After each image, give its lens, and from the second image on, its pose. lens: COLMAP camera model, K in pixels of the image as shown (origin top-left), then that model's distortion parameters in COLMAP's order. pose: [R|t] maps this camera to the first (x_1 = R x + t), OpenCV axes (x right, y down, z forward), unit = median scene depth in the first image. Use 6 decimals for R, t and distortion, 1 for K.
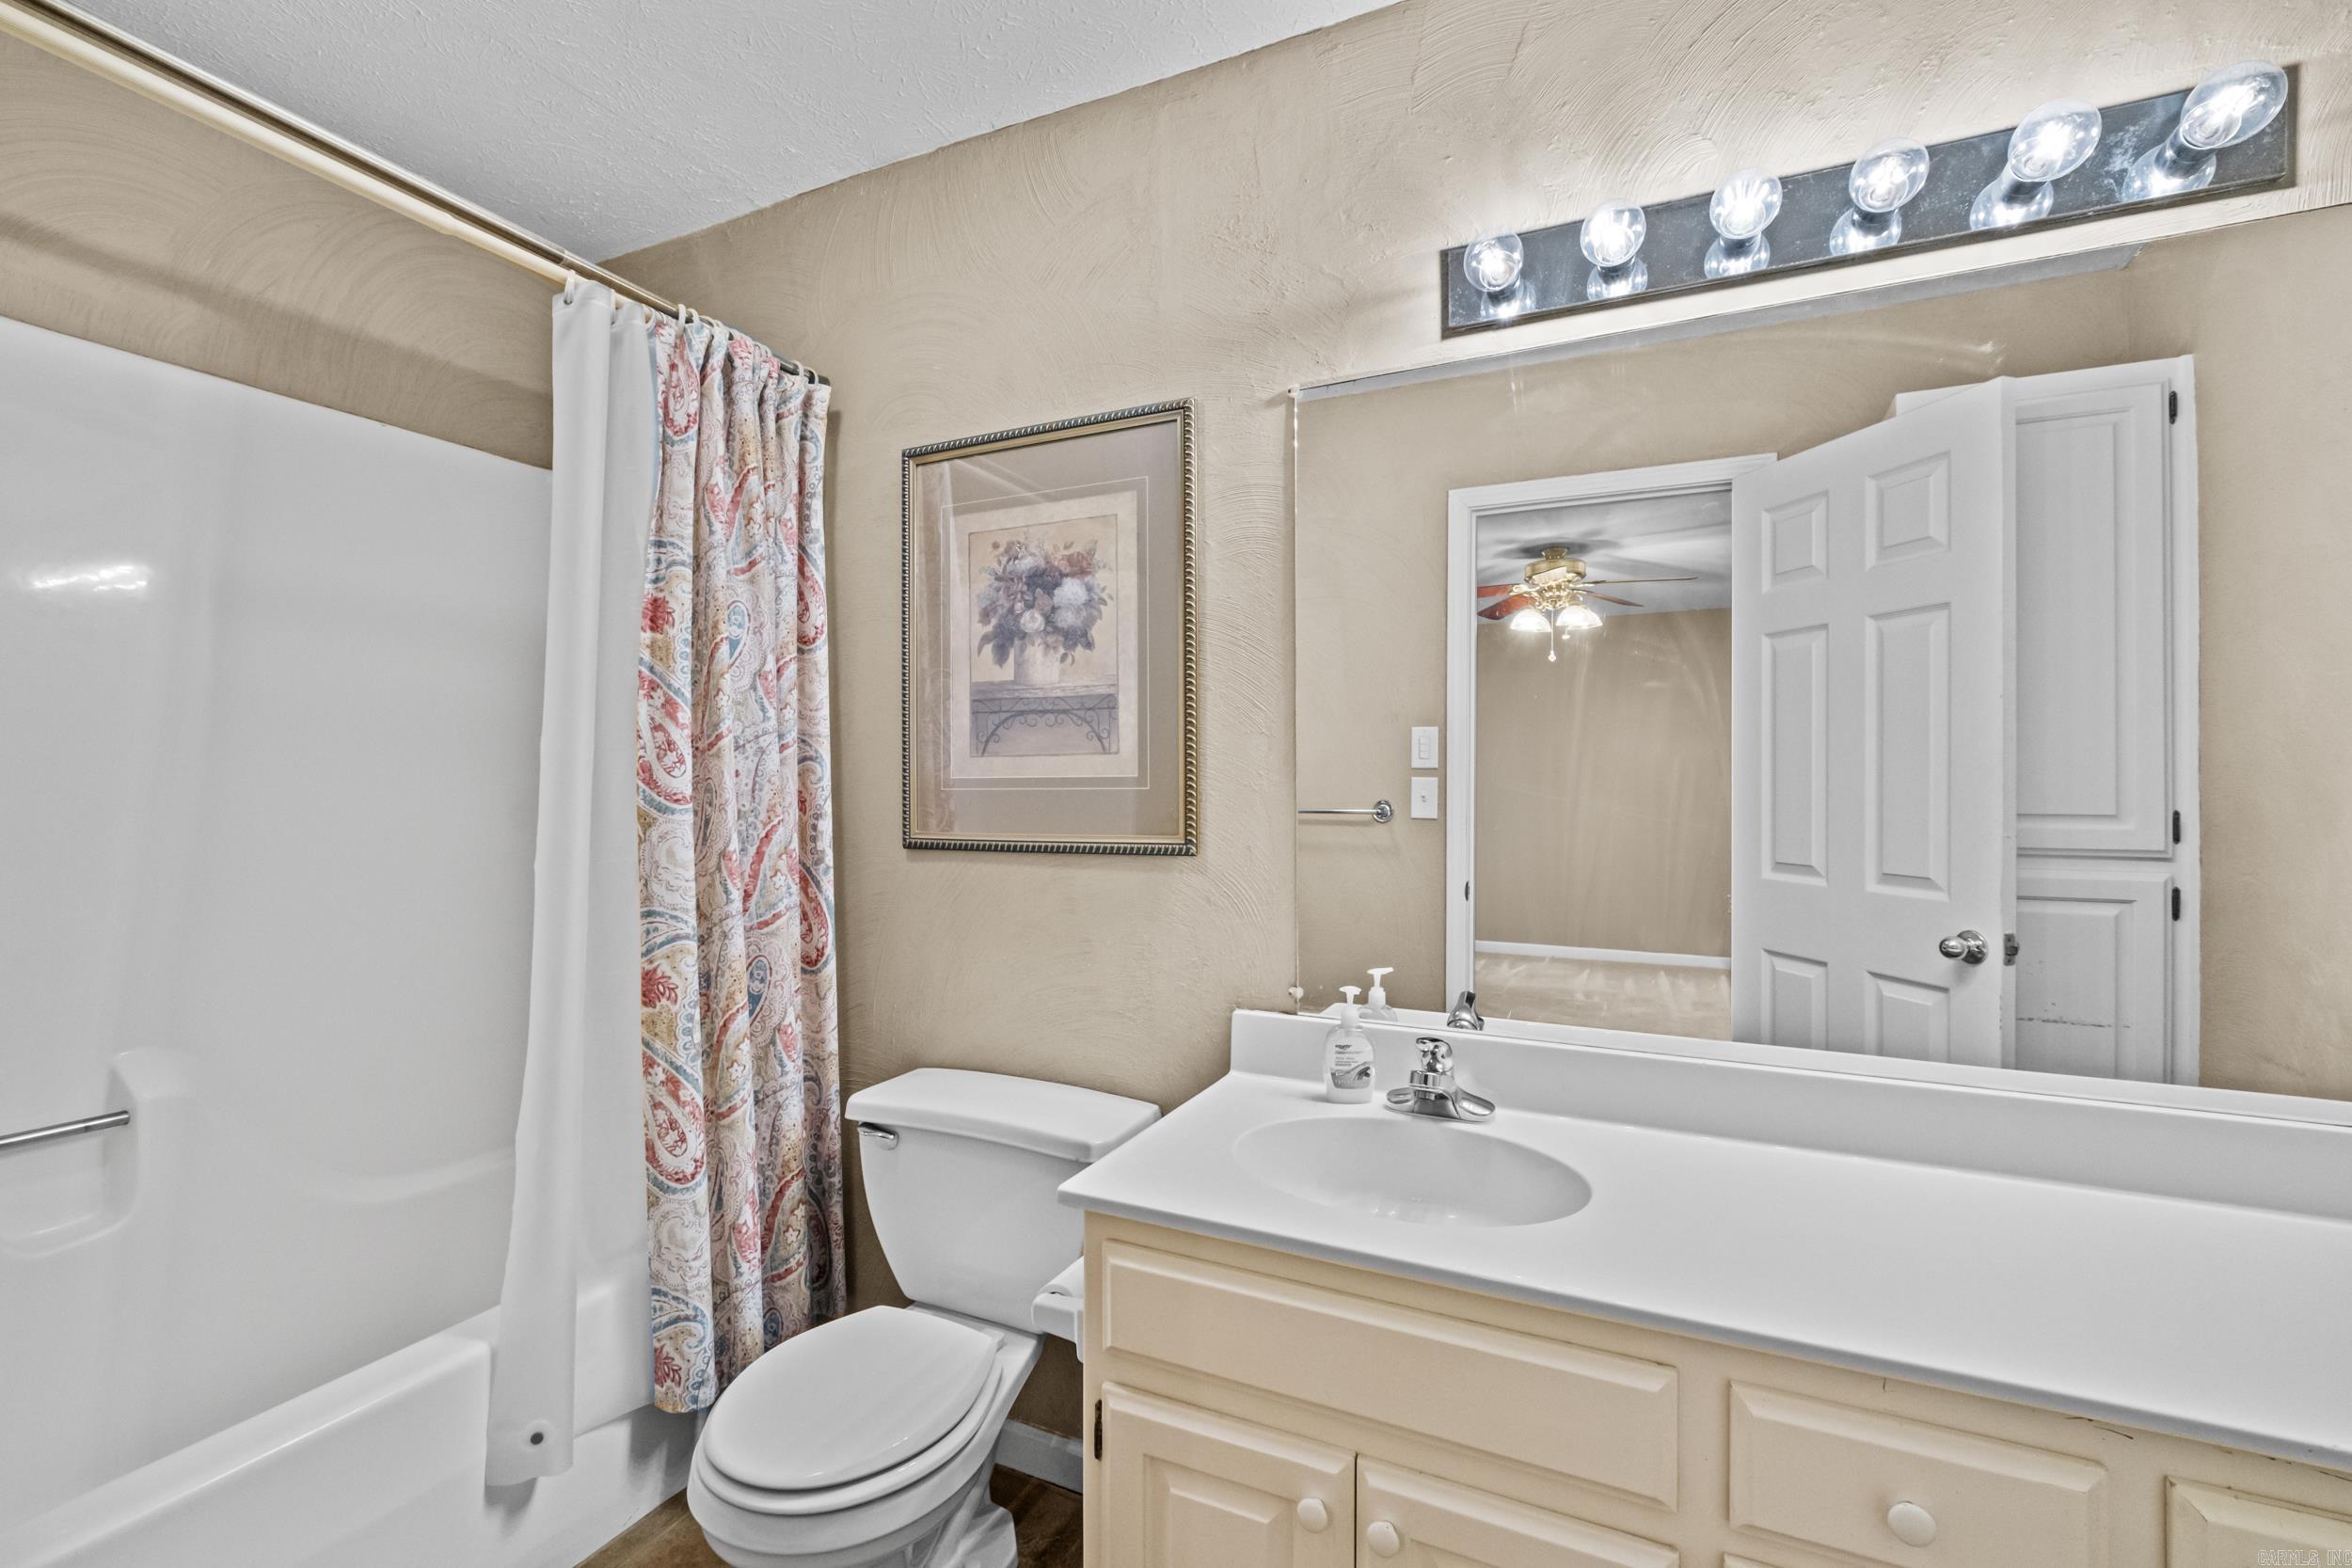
lens RADIAL K [[1032.5, 0, 1150.4], [0, 1032.5, 790.1], [0, 0, 1]] dist [0.001455, 0.000237]
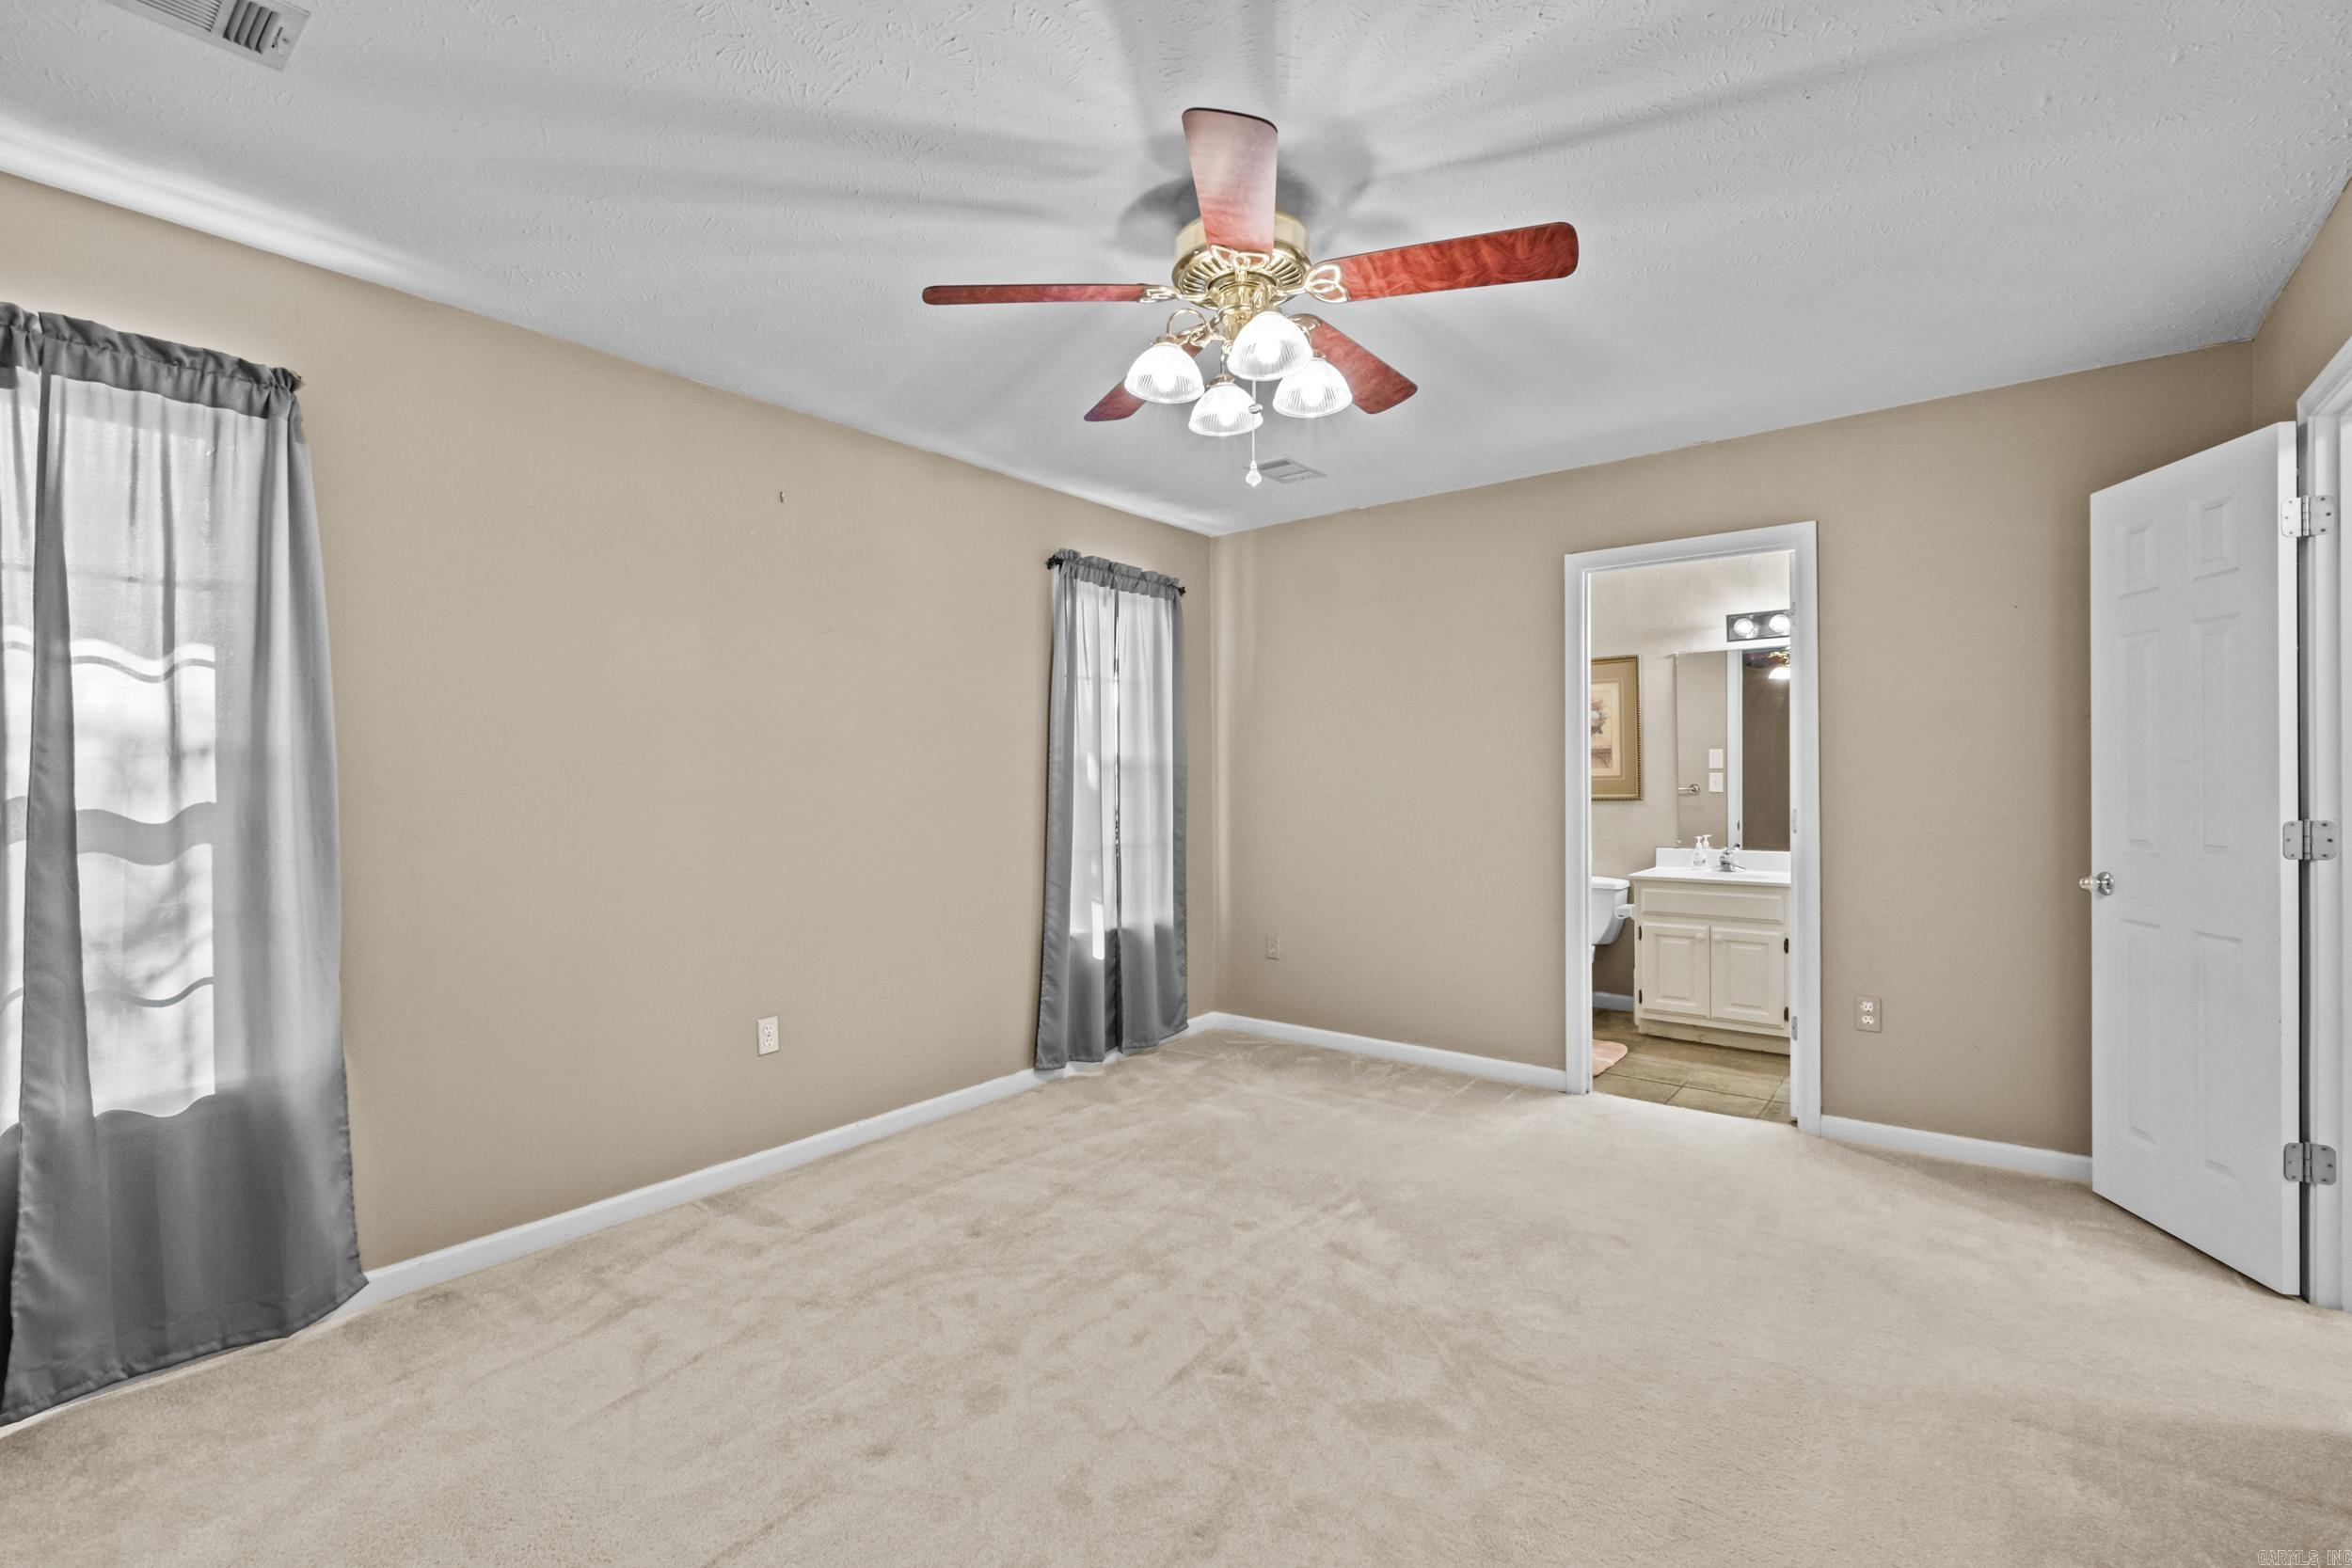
lens RADIAL K [[1032.5, 0, 1150.4], [0, 1032.5, 790.1], [0, 0, 1]] dist [0.001455, 0.000237]
pose [[0.974746, -0.008723, -0.223147, -0.408043], [0.010030, 0.999939, 0.004723, 0.001061], [0.223092, -0.006842, 0.974773, -1.374836]]
